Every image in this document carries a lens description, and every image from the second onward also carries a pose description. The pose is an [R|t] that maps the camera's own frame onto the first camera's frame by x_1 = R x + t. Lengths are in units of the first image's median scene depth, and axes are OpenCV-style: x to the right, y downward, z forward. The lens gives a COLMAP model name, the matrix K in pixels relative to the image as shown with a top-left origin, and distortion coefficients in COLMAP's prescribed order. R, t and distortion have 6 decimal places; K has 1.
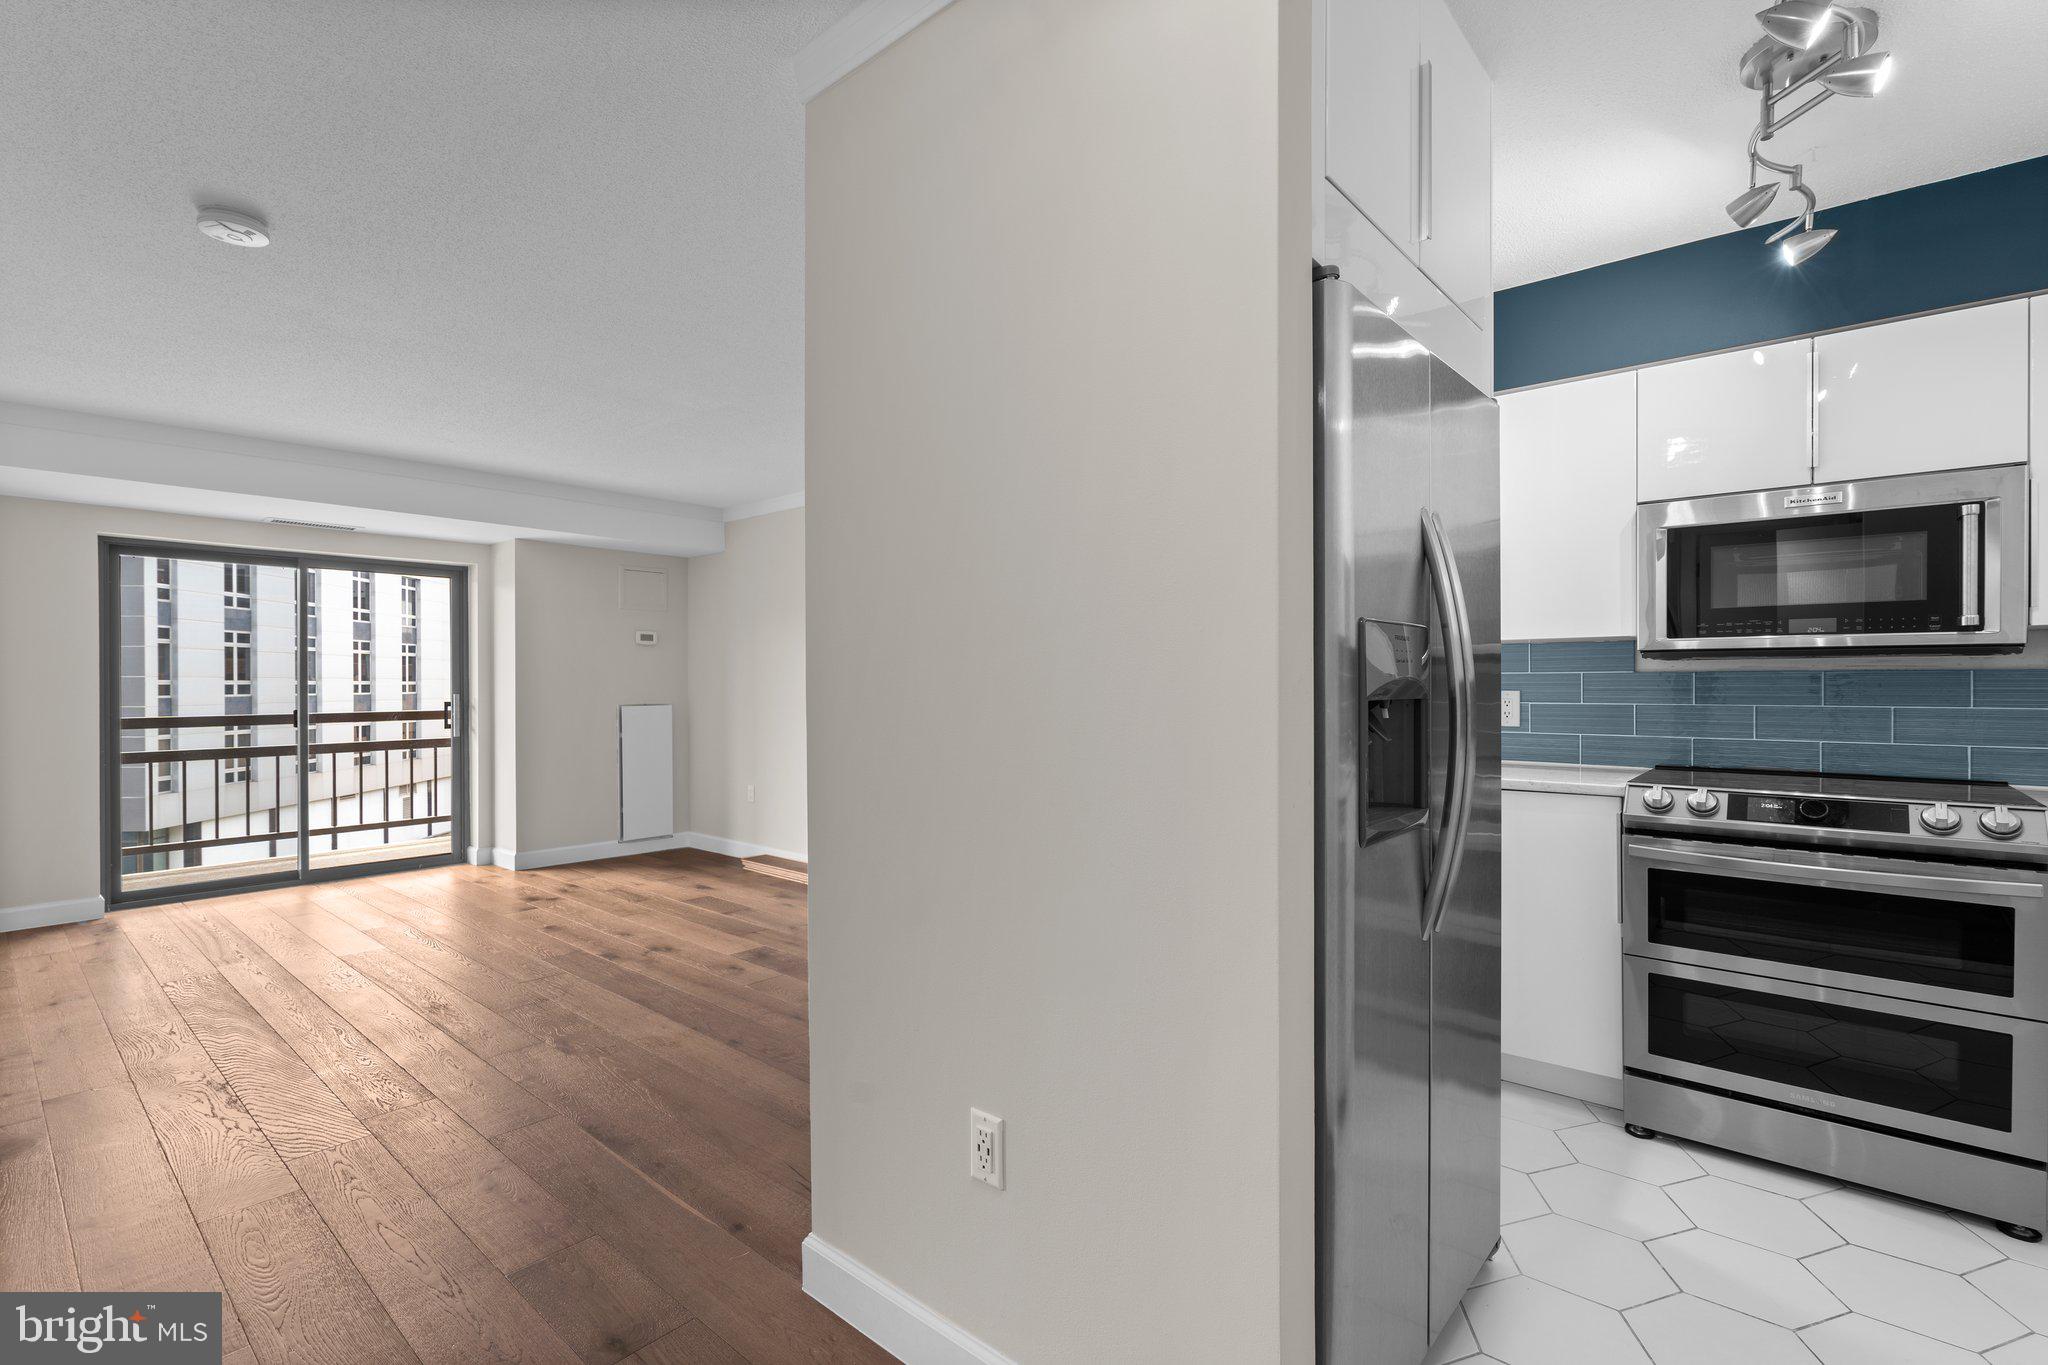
lens RADIAL K [[934.3, 0, 1018.0], [0, 934.3, 687.3], [0, 0, 1]] dist [-0.004163, 0.002056]
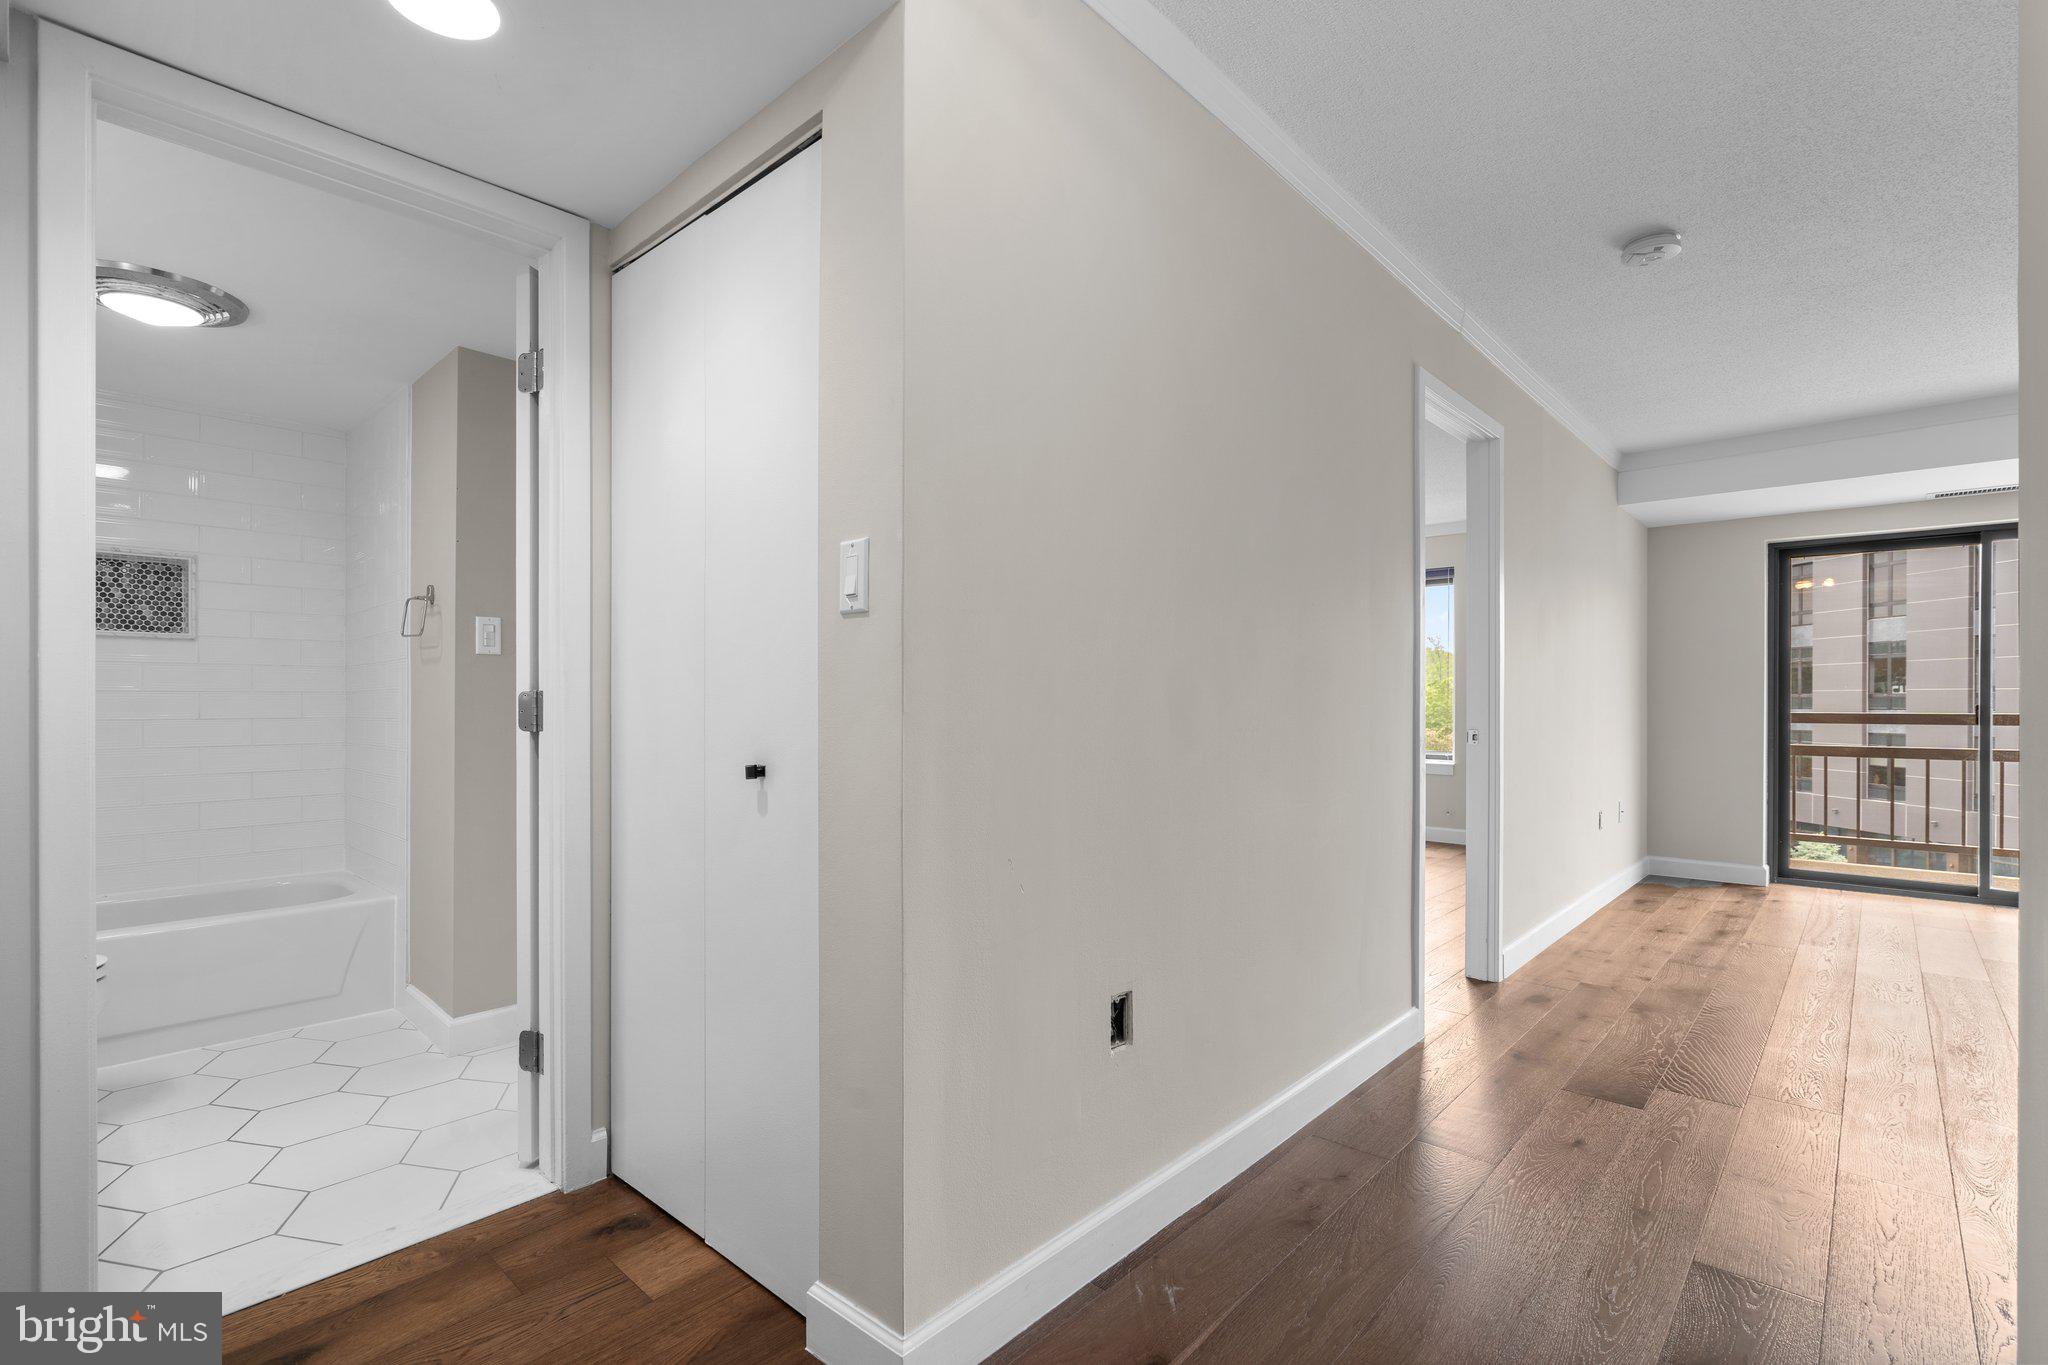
lens RADIAL K [[934.3, 0, 1013.4], [0, 934.3, 699.7], [0, 0, 1]] dist [-0.004163, 0.002056]
pose [[-0.030477, 0.002069, -0.999533, 0.185075], [-0.005908, 0.999980, 0.002250, 0.031840], [0.999518, 0.005973, -0.030464, 0.156848]]
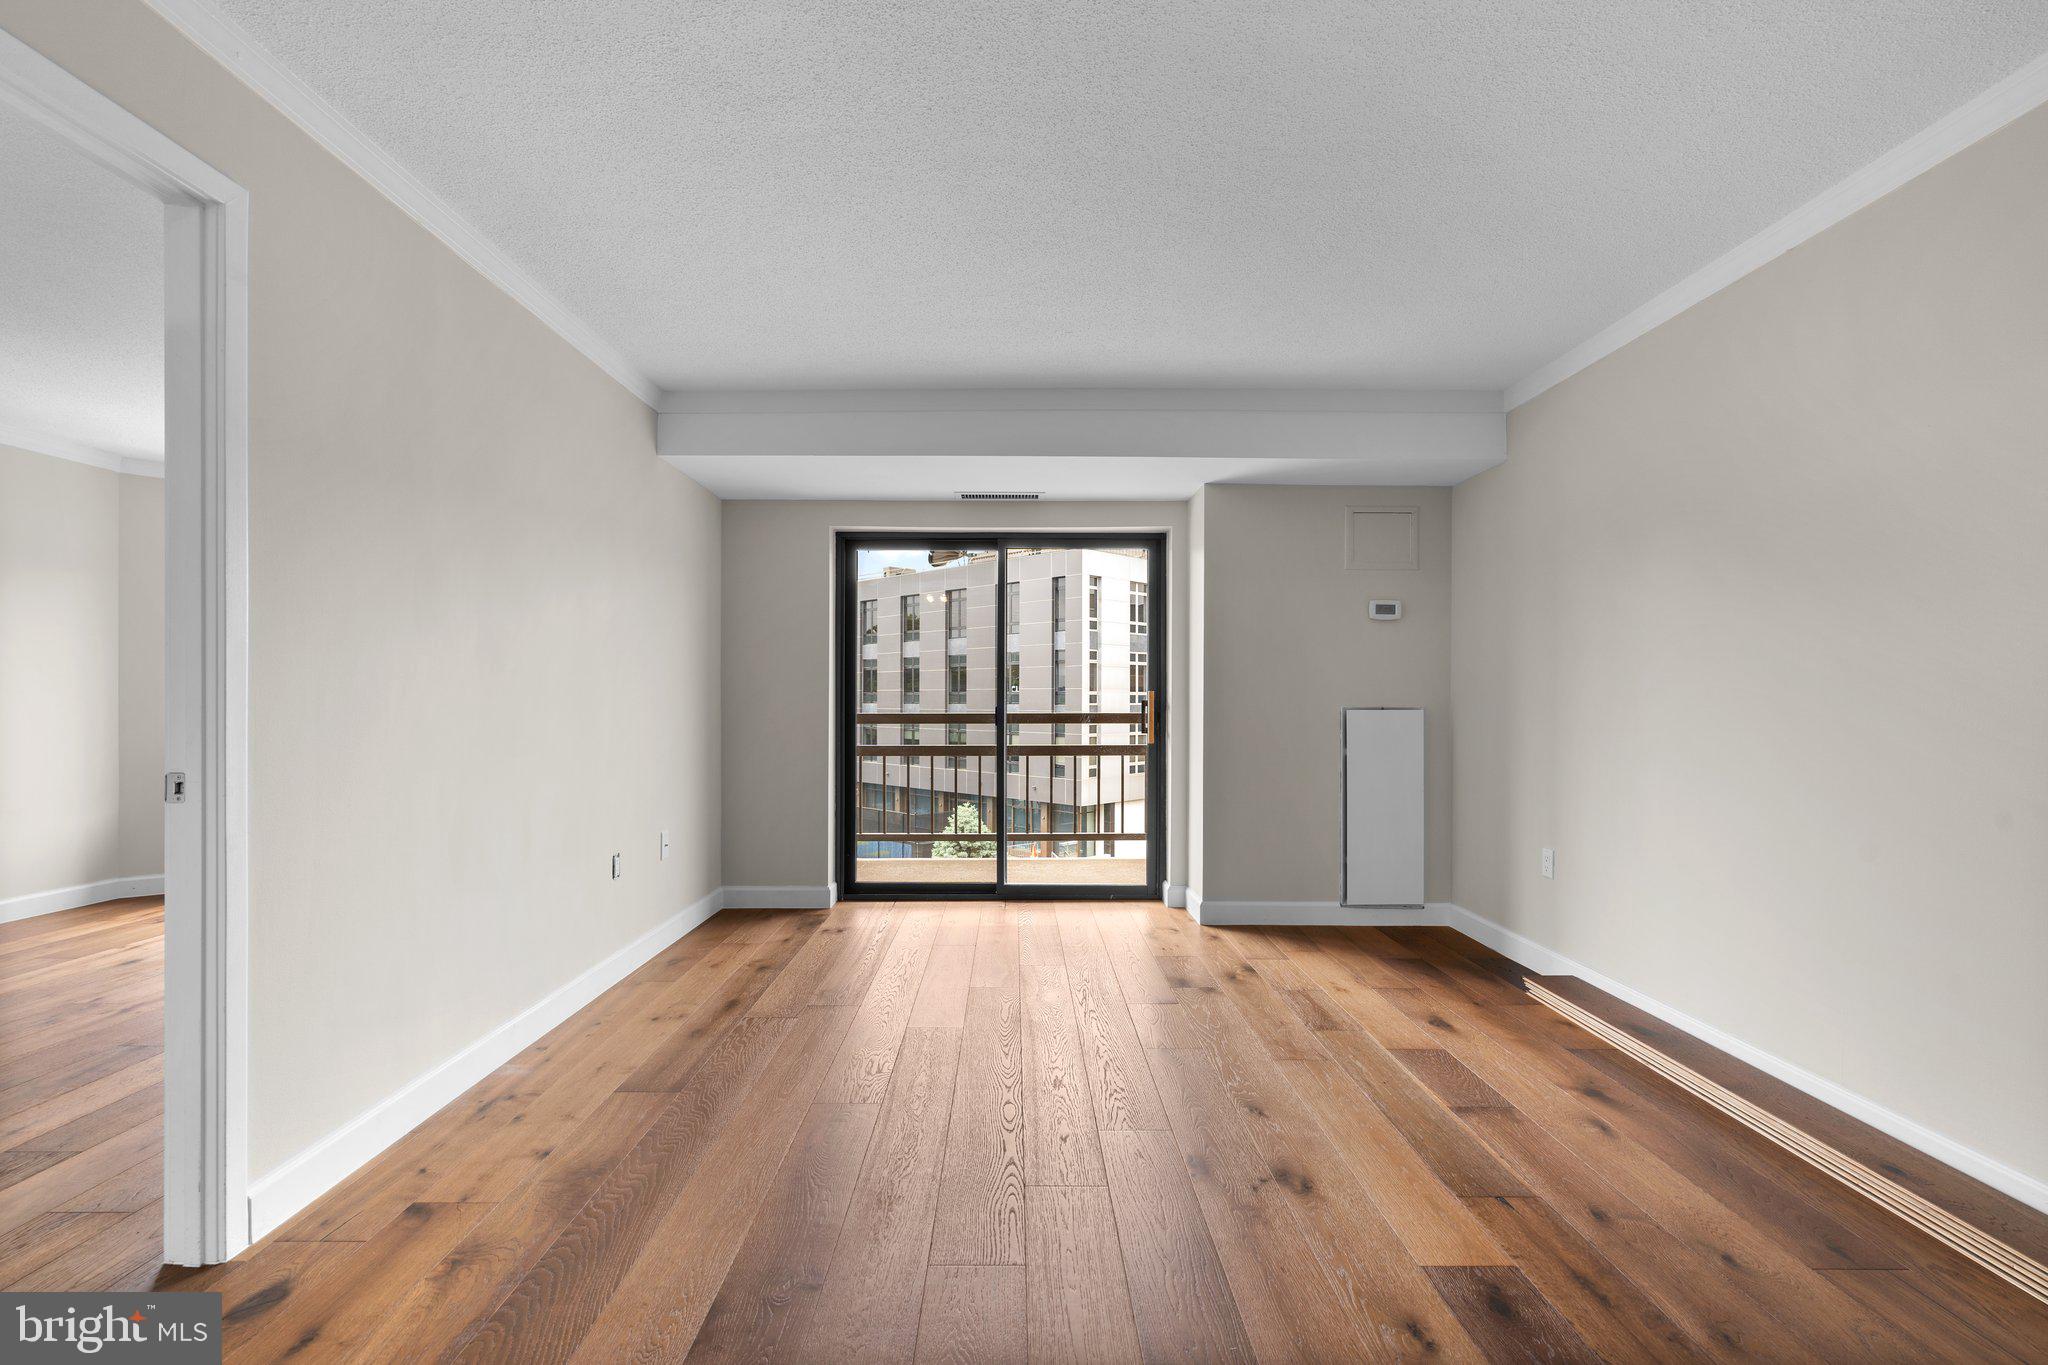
lens RADIAL K [[934.3, 0, 1017.0], [0, 934.3, 693.6], [0, 0, 1]] dist [-0.004163, 0.002056]
pose [[0.661469, 0.001259, -0.749971, -0.105176], [-0.007594, 0.999959, -0.005019, 0.021603], [0.749934, 0.009015, 0.661451, 0.560995]]
